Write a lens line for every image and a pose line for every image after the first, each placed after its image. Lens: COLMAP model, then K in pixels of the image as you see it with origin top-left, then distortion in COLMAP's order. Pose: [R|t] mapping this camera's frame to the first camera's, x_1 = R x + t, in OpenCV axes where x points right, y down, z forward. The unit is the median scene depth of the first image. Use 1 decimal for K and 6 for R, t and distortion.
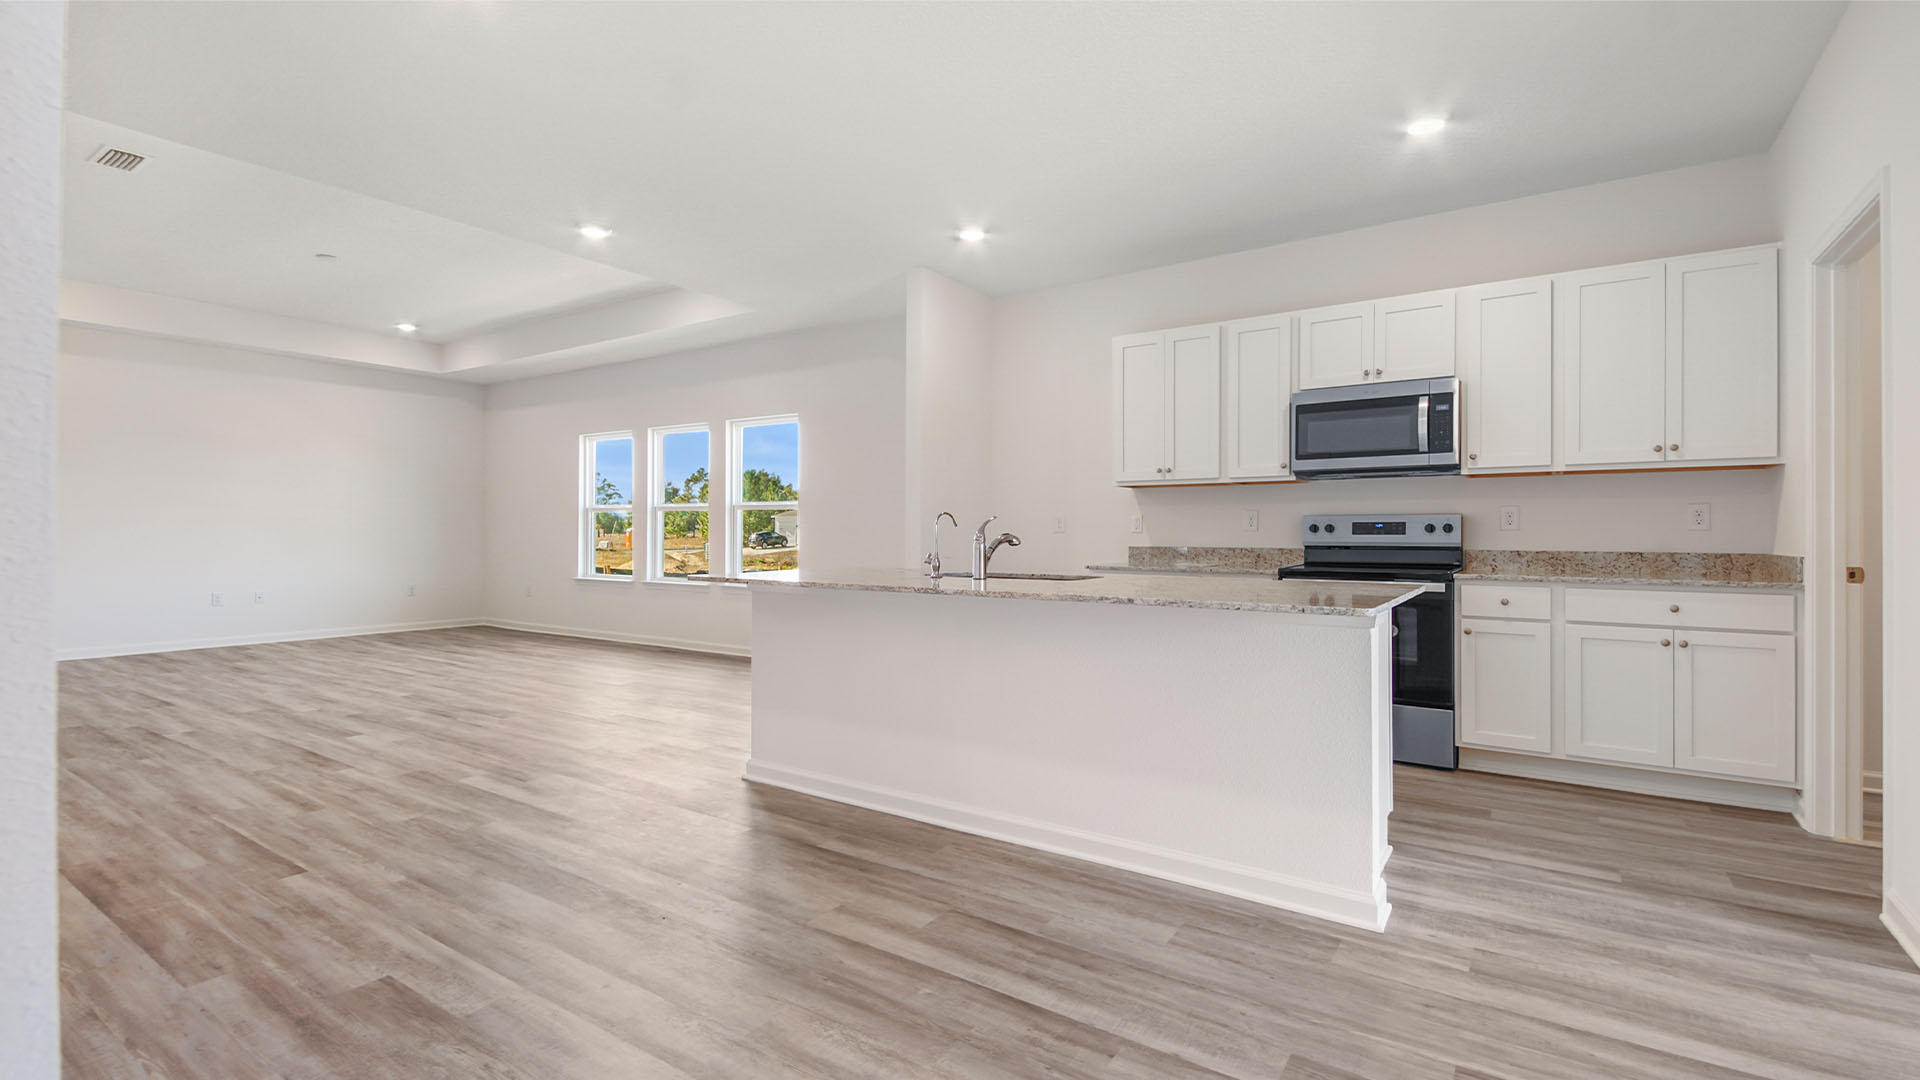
lens RADIAL K [[850.7, 0, 962.5], [0, 850.7, 547.1], [0, 0, 1]] dist [0.033966, -0.016921]
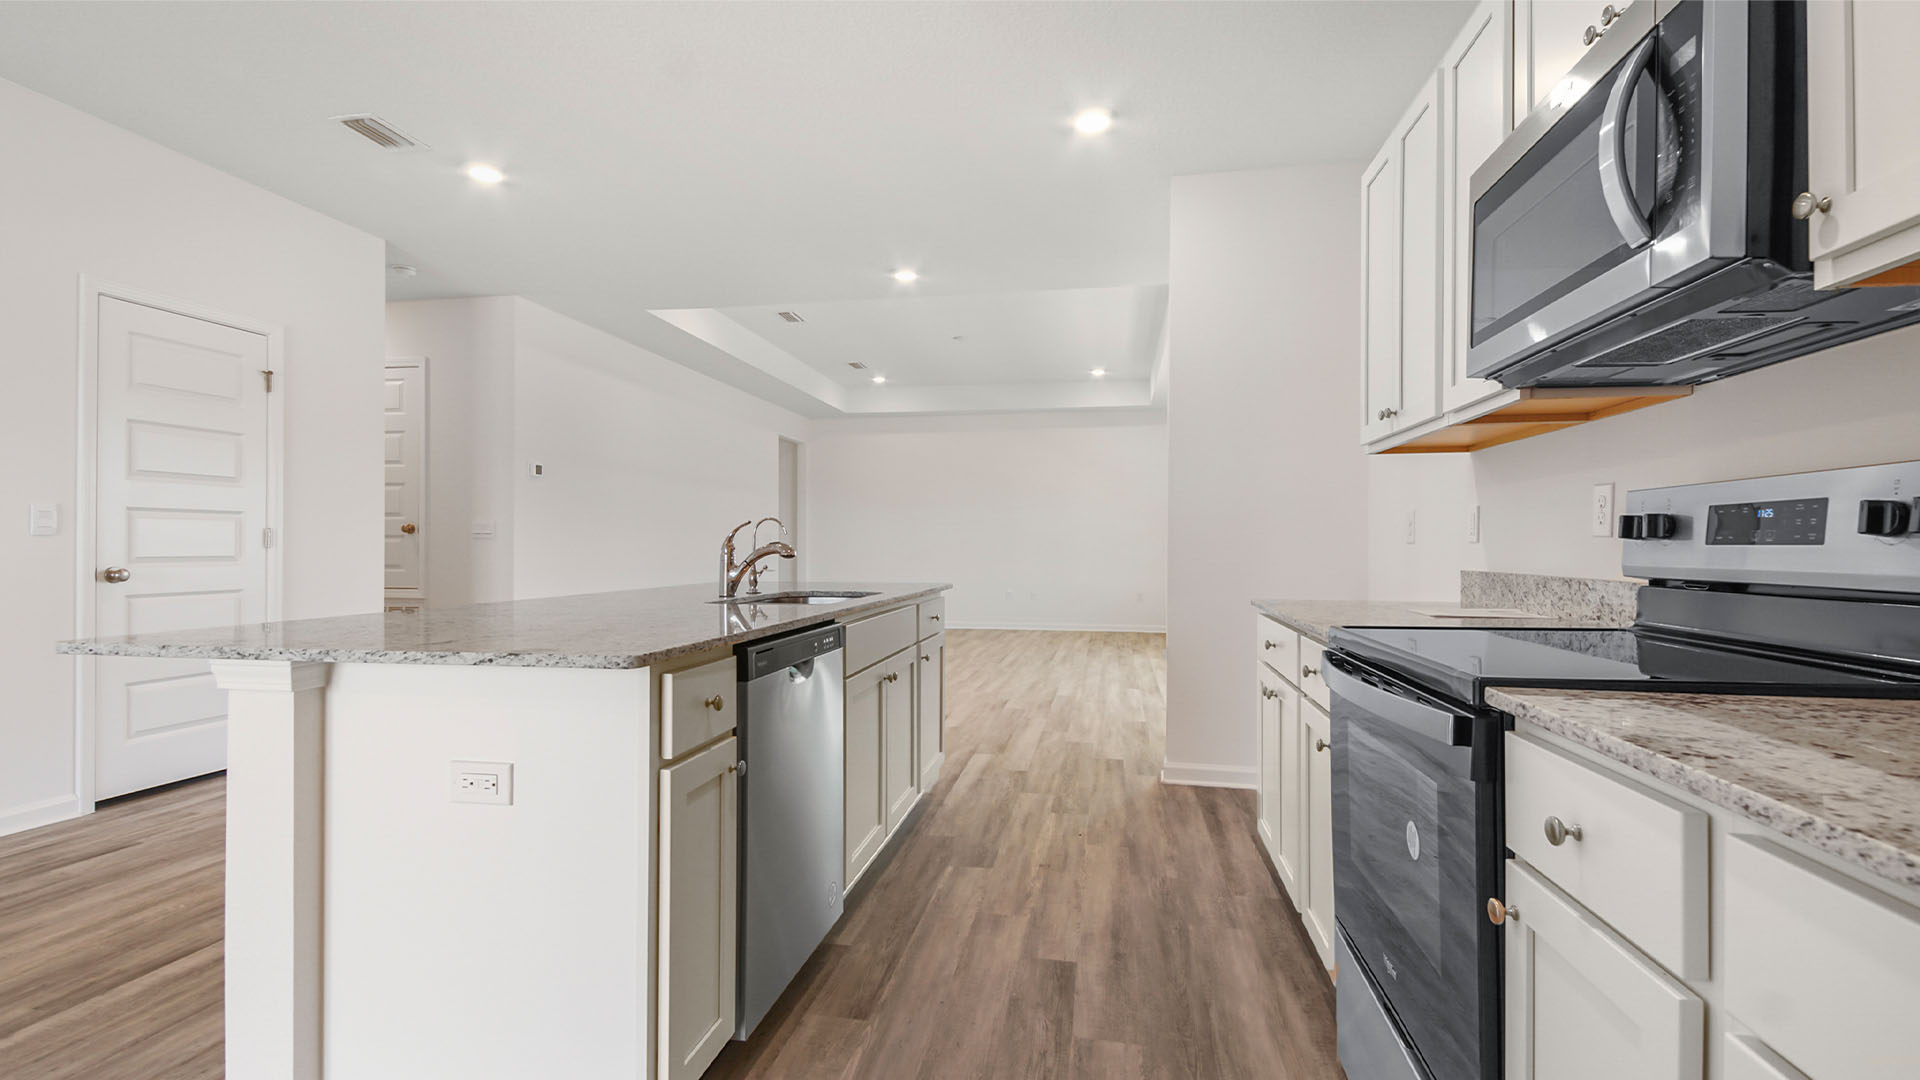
lens RADIAL K [[873.5, 0, 957.3], [0, 873.5, 545.5], [0, 0, 1]] dist [0.000526, -0.000556]
pose [[0.403782, 0.002069, -0.914853, 0.908825], [-0.019508, 0.999790, -0.006349, -0.009778], [0.914647, 0.020410, 0.403738, 0.878696]]
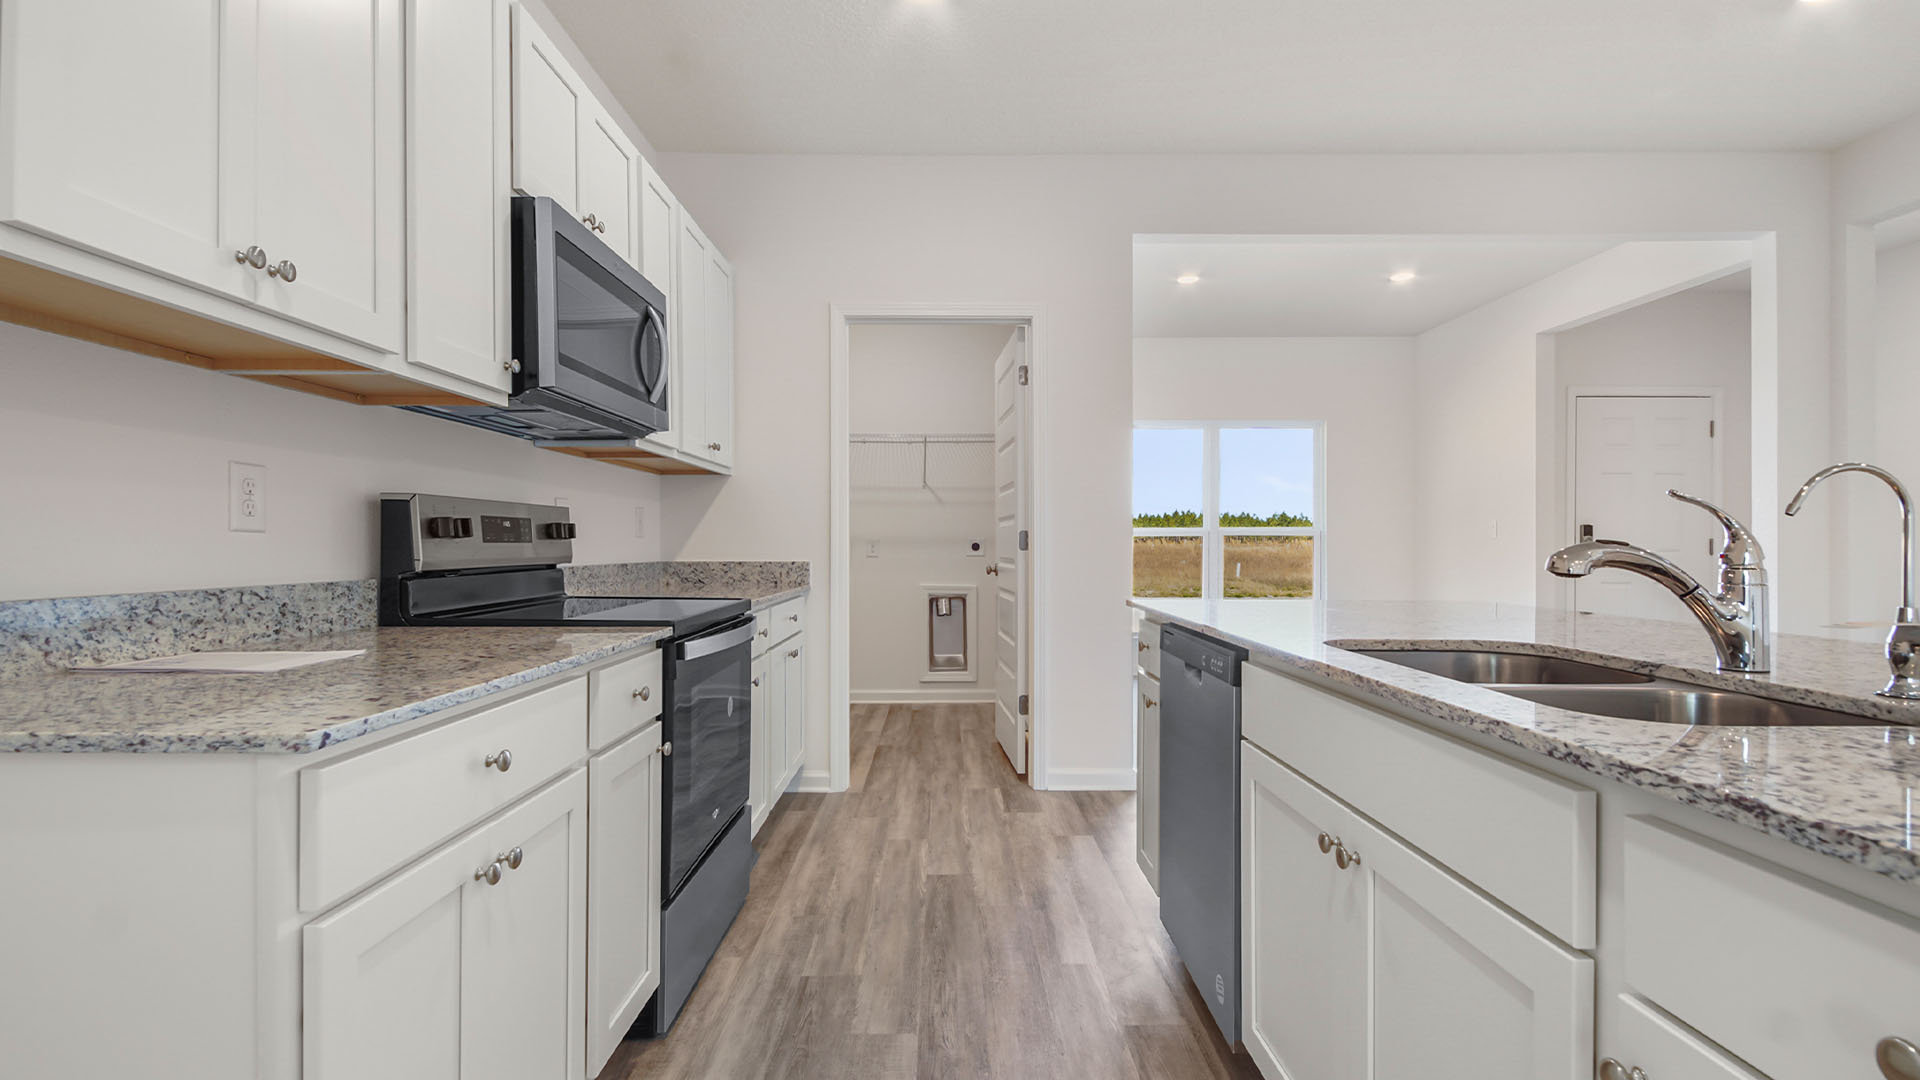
lens RADIAL K [[873.5, 0, 957.3], [0, 873.5, 545.5], [0, 0, 1]] dist [0.000526, -0.000556]
pose [[-0.568784, -0.003251, 0.822480, -0.098308], [0.011170, 0.999869, 0.011677, -0.022307], [-0.822411, 0.015829, -0.568674, 1.503196]]
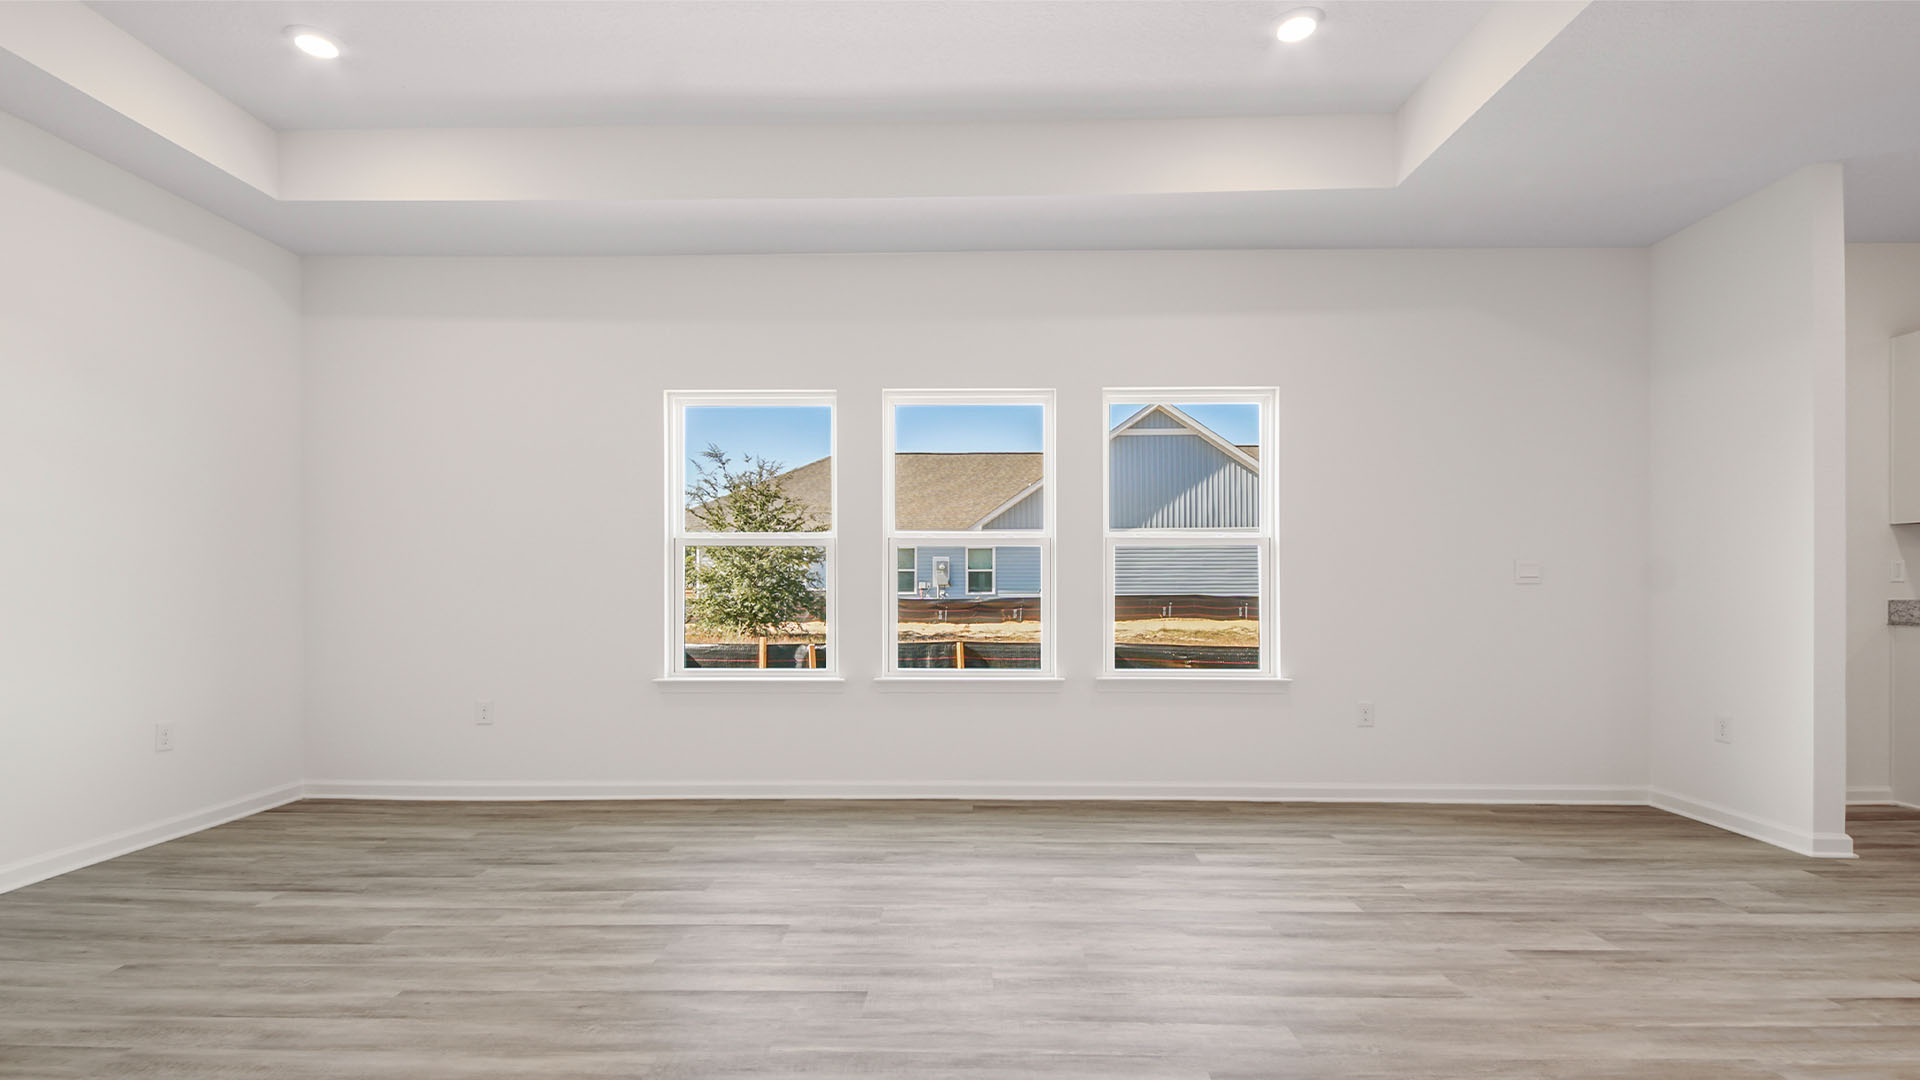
lens RADIAL K [[904.5, 0, 958.7], [0, 904.5, 570.8], [0, 0, 1]] dist [-0.000390, -0.000031]
pose [[0.832355, 0.004108, 0.554228, -1.620365], [0.011687, 0.999620, -0.024962, -0.028530], [-0.554120, 0.027254, 0.831990, 1.334572]]
